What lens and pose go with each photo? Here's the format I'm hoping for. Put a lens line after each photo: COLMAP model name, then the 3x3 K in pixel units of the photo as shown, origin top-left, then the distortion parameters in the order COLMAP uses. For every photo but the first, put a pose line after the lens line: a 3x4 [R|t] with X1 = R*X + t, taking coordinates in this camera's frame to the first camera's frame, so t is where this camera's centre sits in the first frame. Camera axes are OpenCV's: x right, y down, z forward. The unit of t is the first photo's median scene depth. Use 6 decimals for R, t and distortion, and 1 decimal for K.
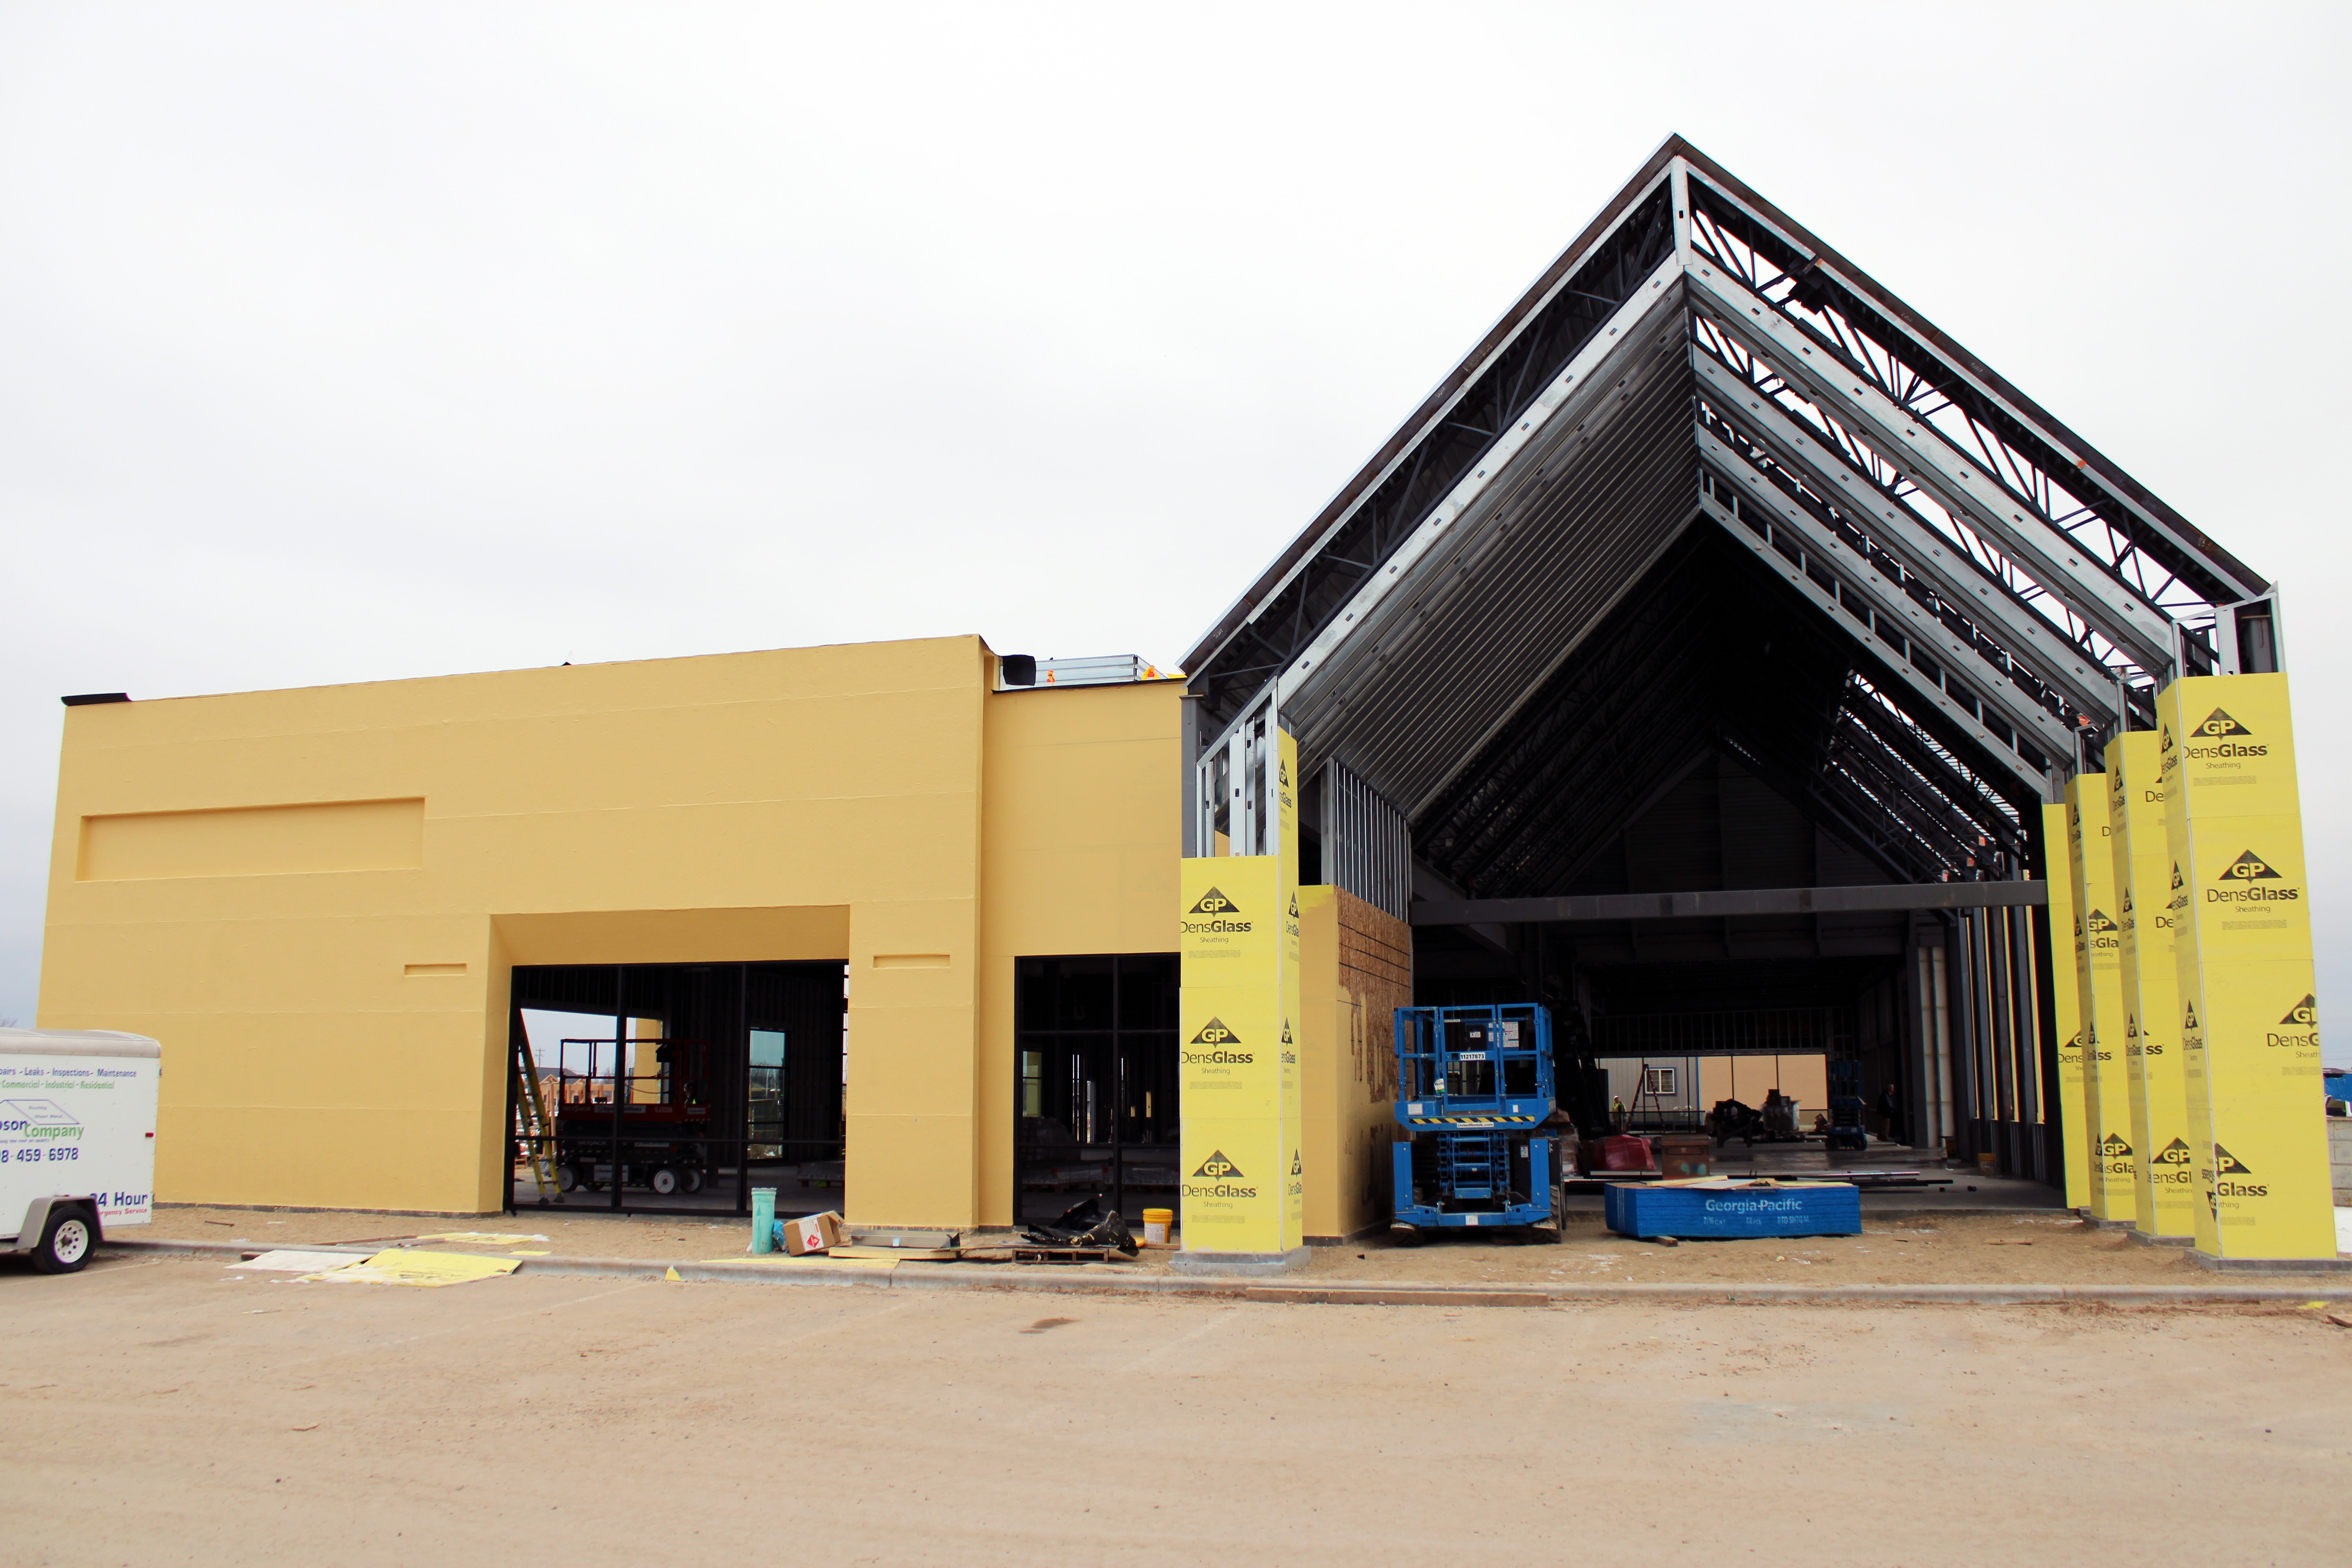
lens RADIAL K [[1964.9, 0, 1169.1], [0, 1964.9, 796.3], [0, 0, 1]] dist [-0.150987, 0.141570]
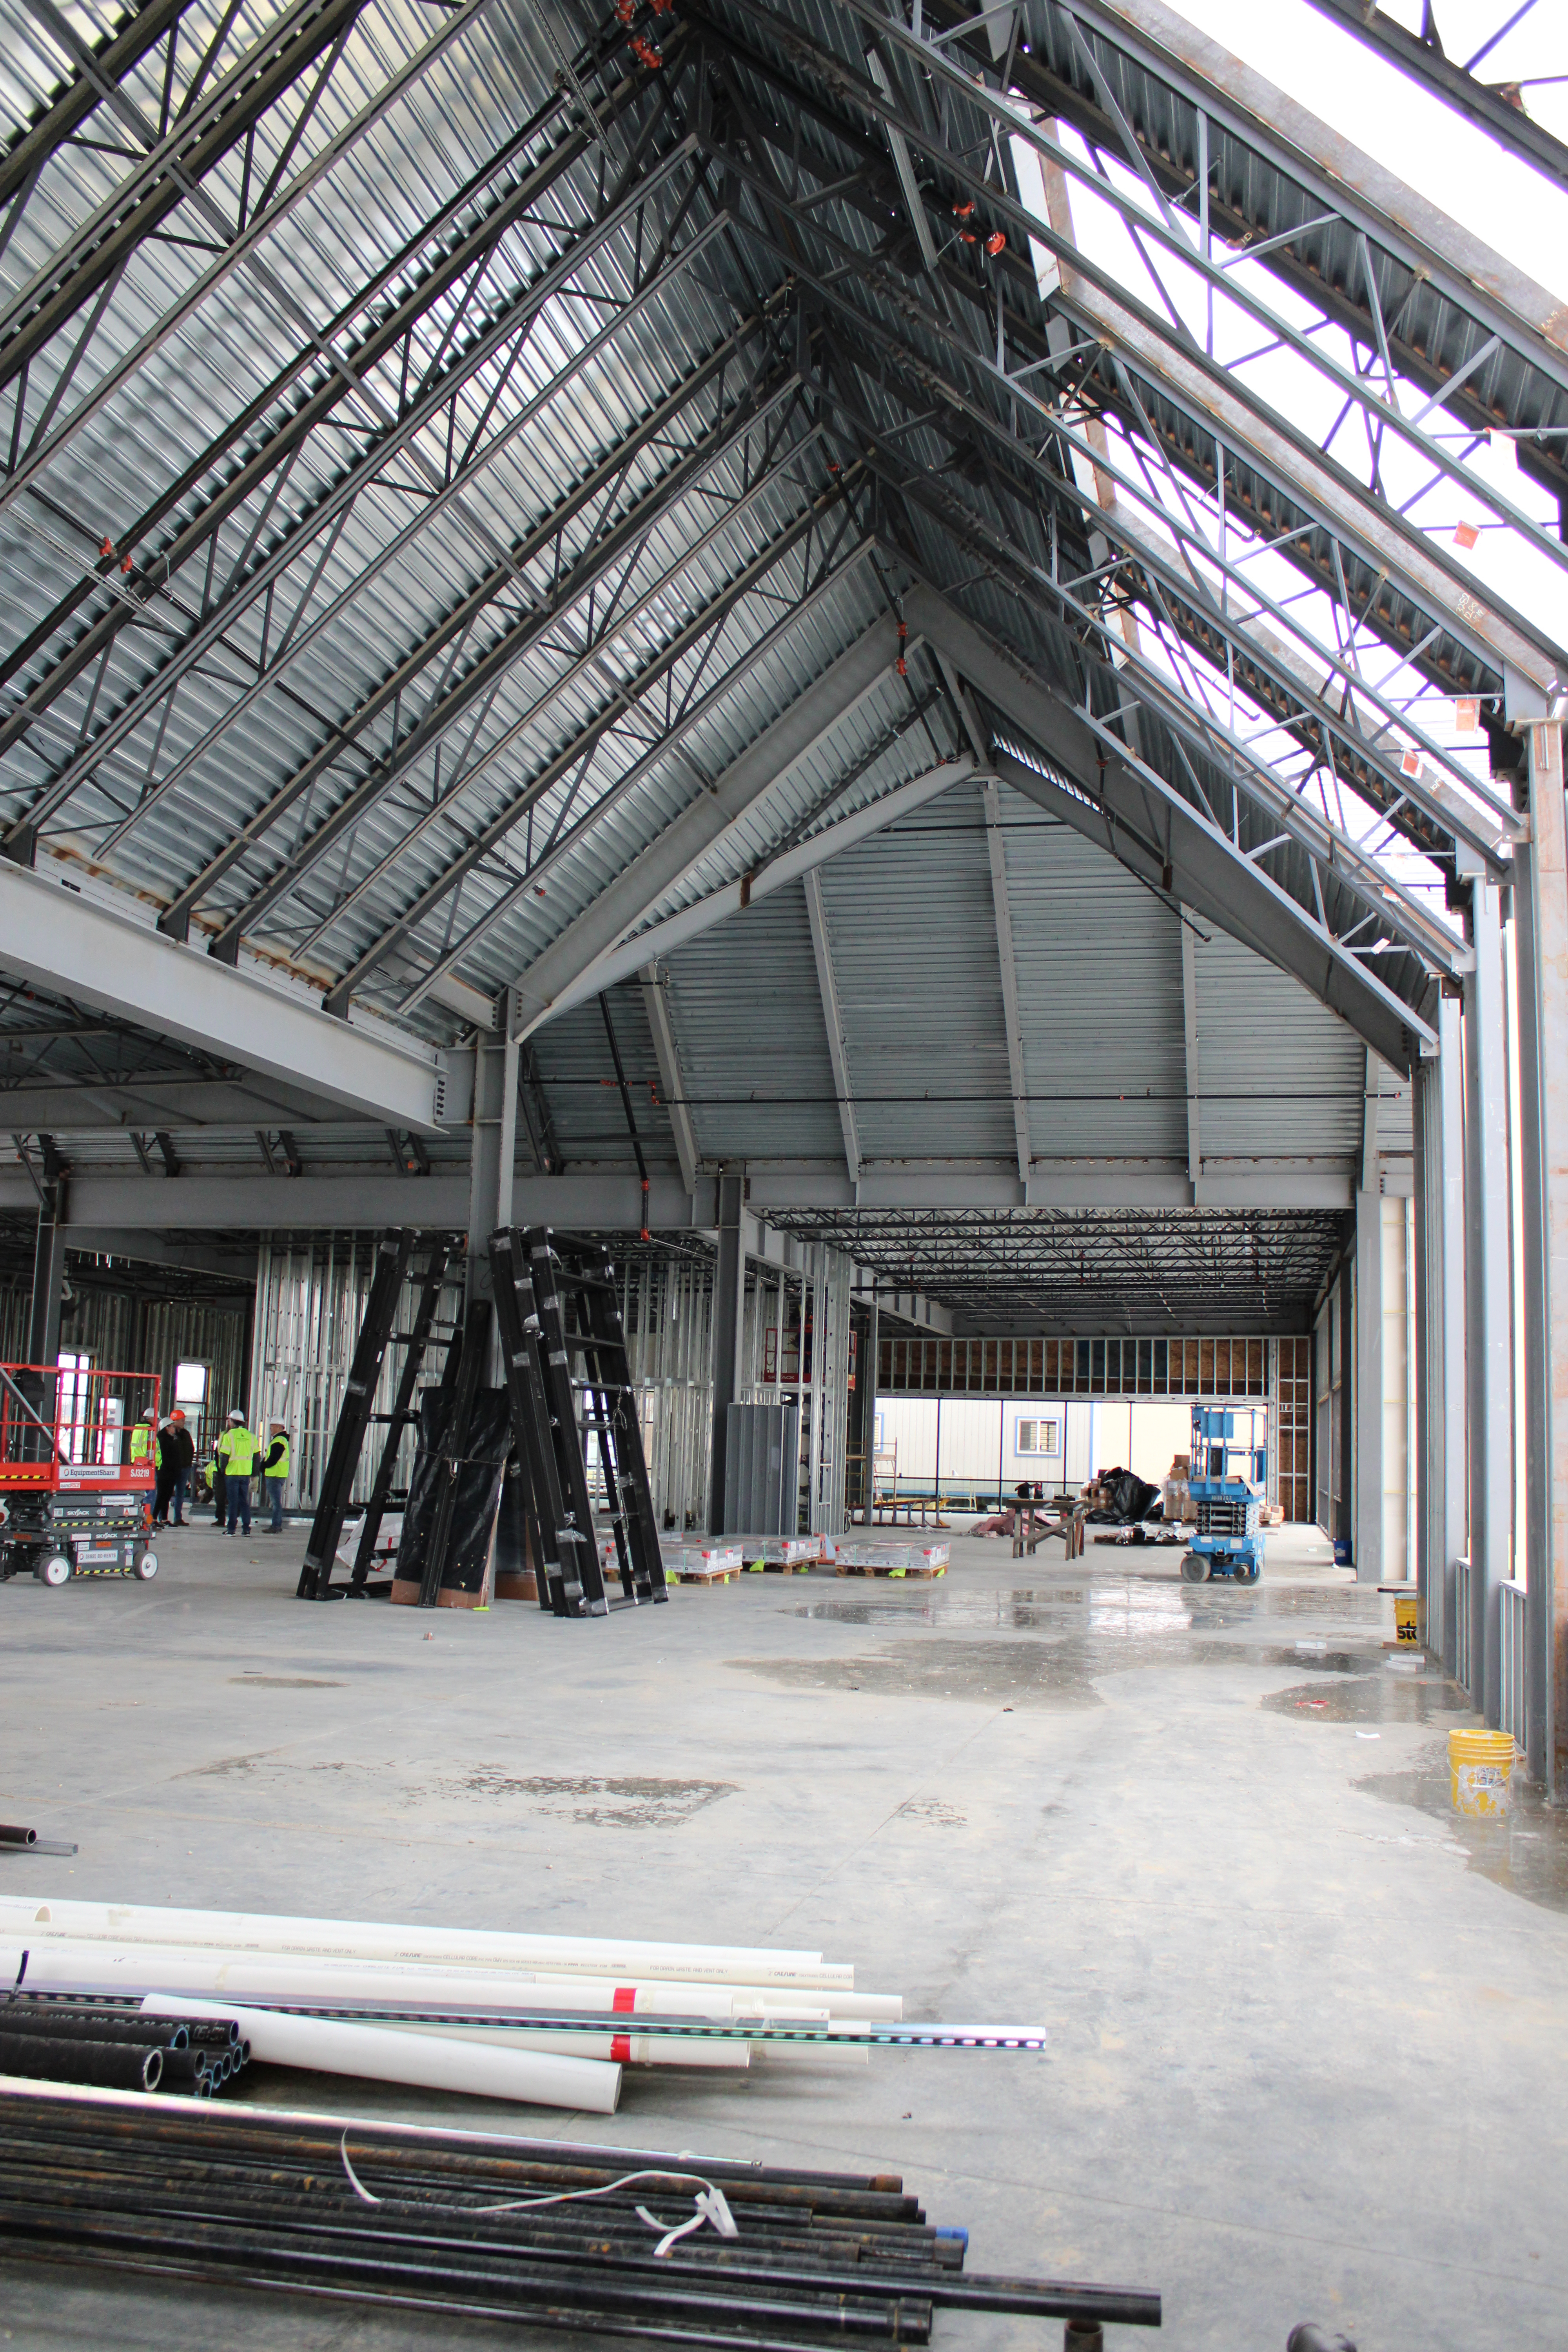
lens RADIAL K [[1964.9, 0, 786.6], [0, 1964.9, 1161.6], [0, 0, 1]] dist [-0.150987, 0.141570]
pose [[0.998290, 0.041966, 0.040704, 0.544393], [-0.042460, 0.999034, 0.011352, 0.183582], [-0.040188, -0.013061, 0.999107, 1.269751]]
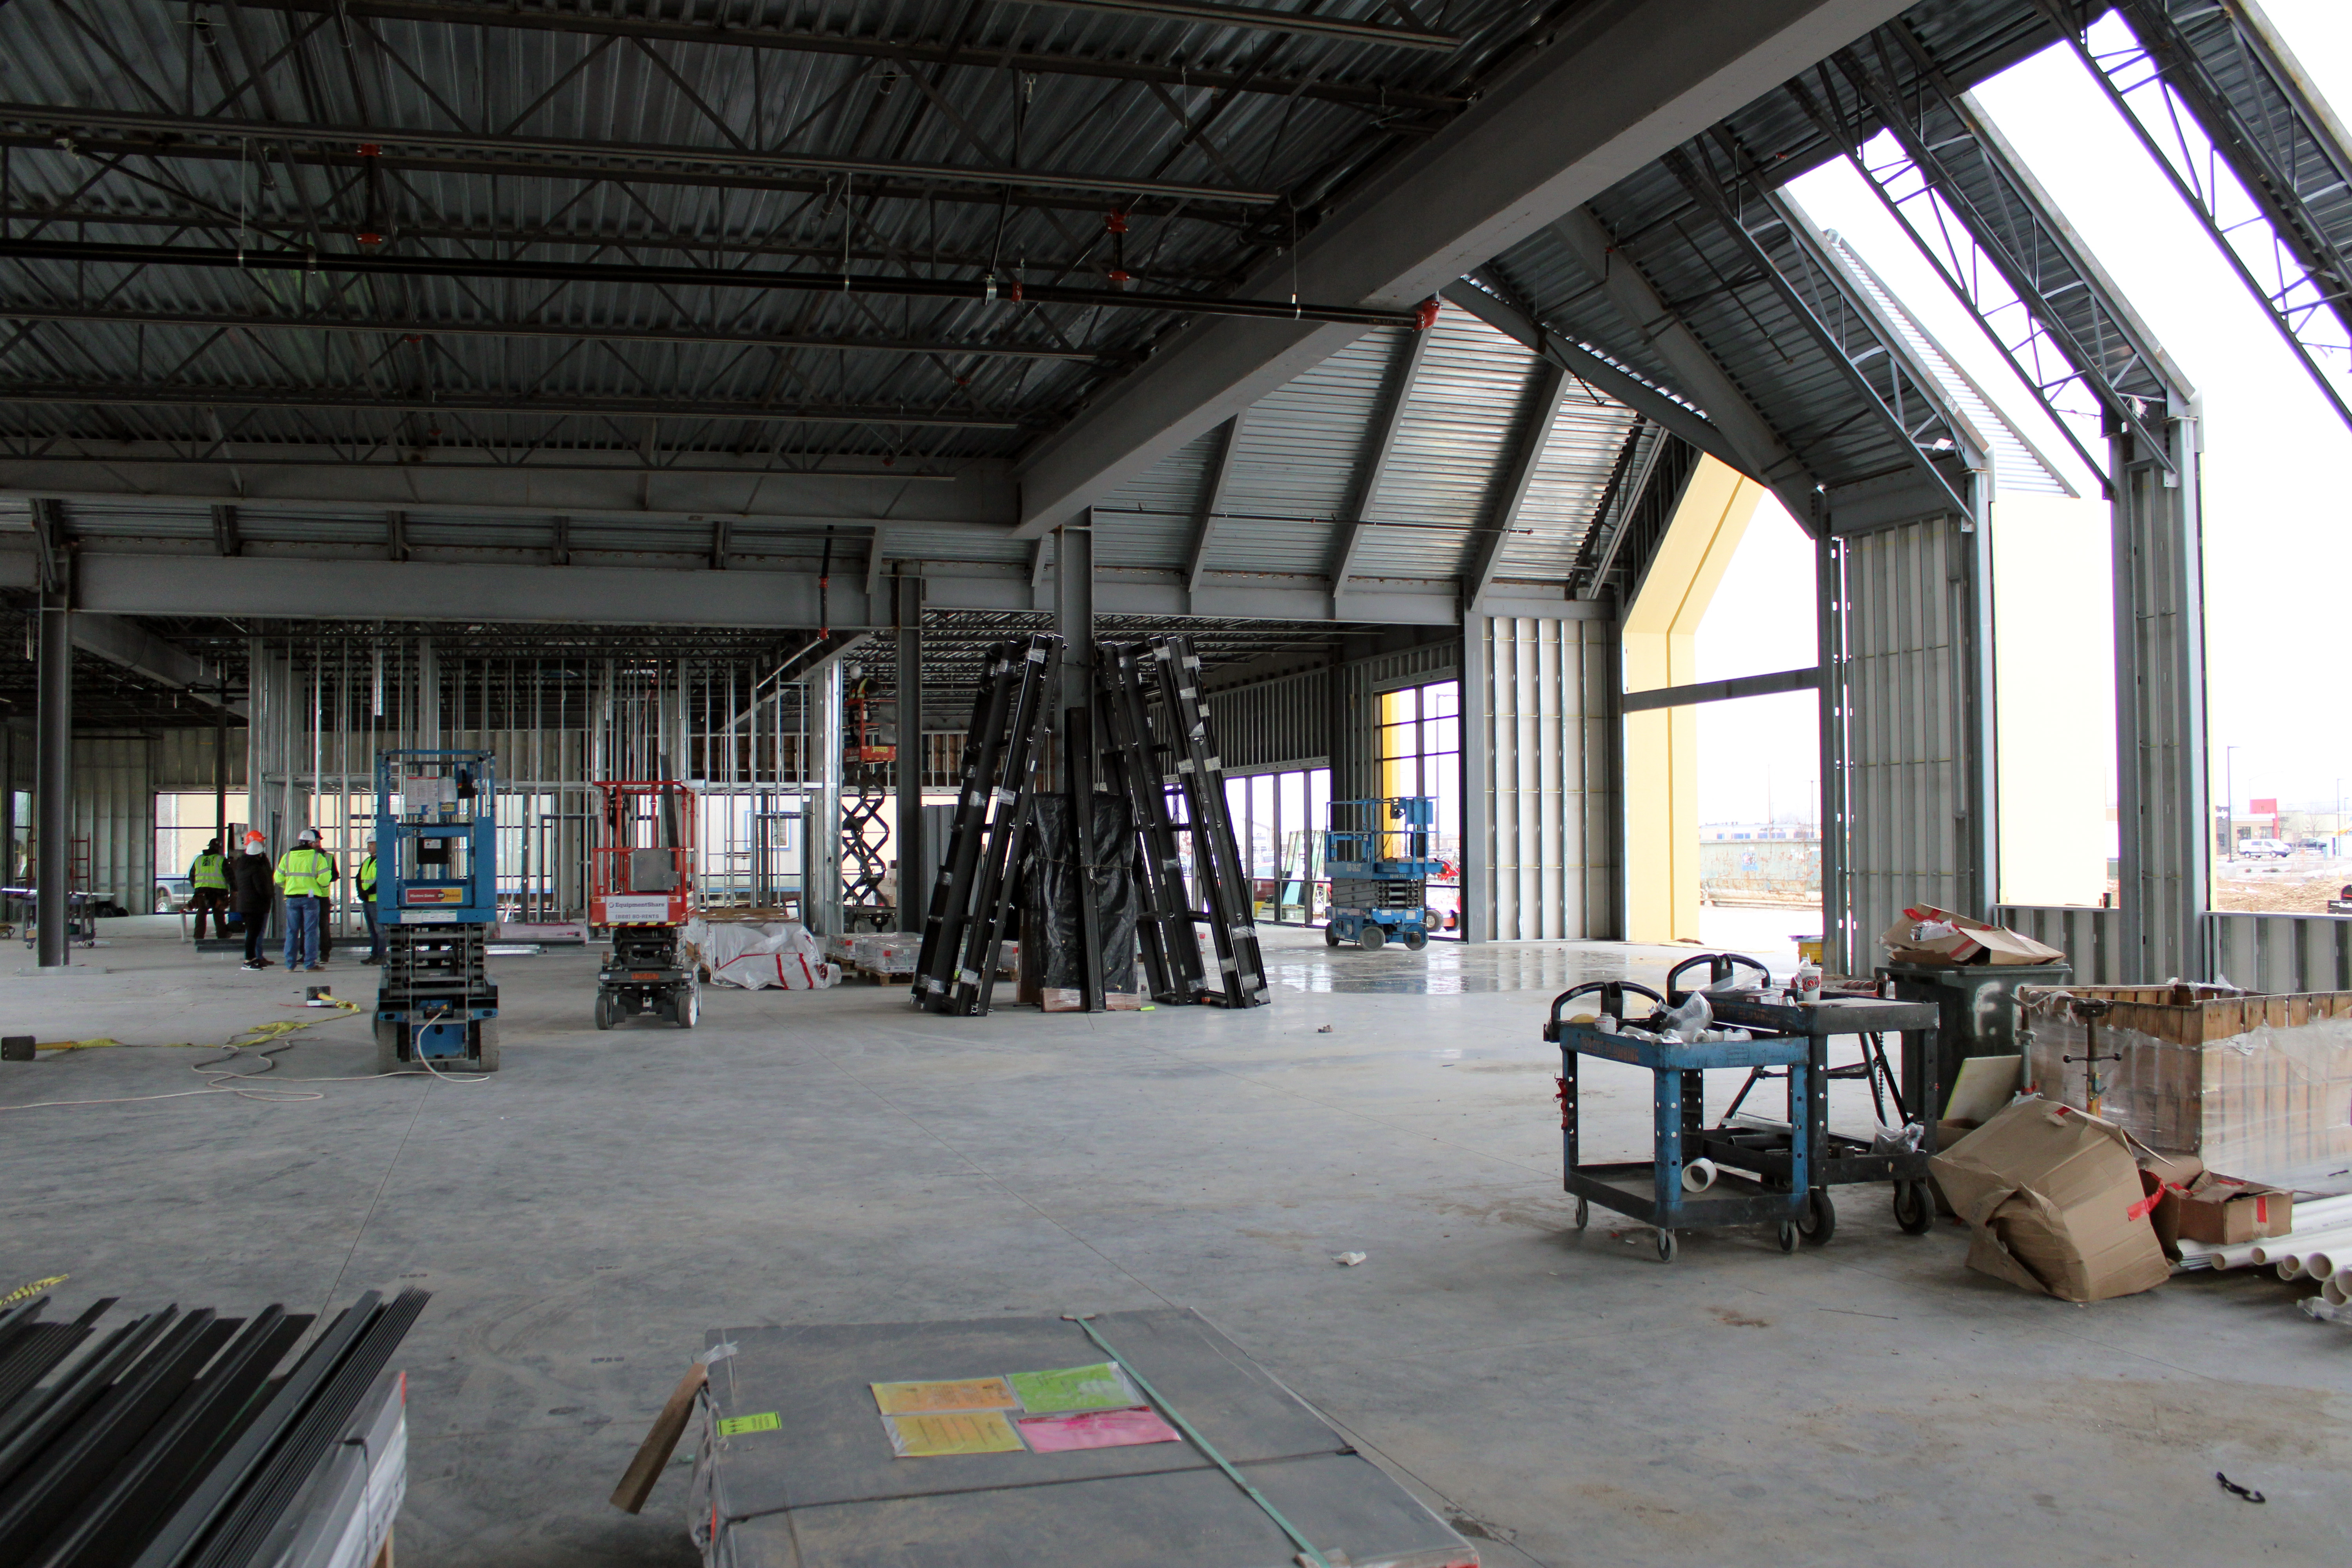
lens RADIAL K [[1964.9, 0, 1192.1], [0, 1964.9, 795.0], [0, 0, 1]] dist [-0.150987, 0.141570]
pose [[0.834333, 0.014897, 0.551059, -0.086721], [-0.085180, 0.991113, 0.102174, 0.209224], [-0.544639, -0.132186, 0.828188, 1.403264]]
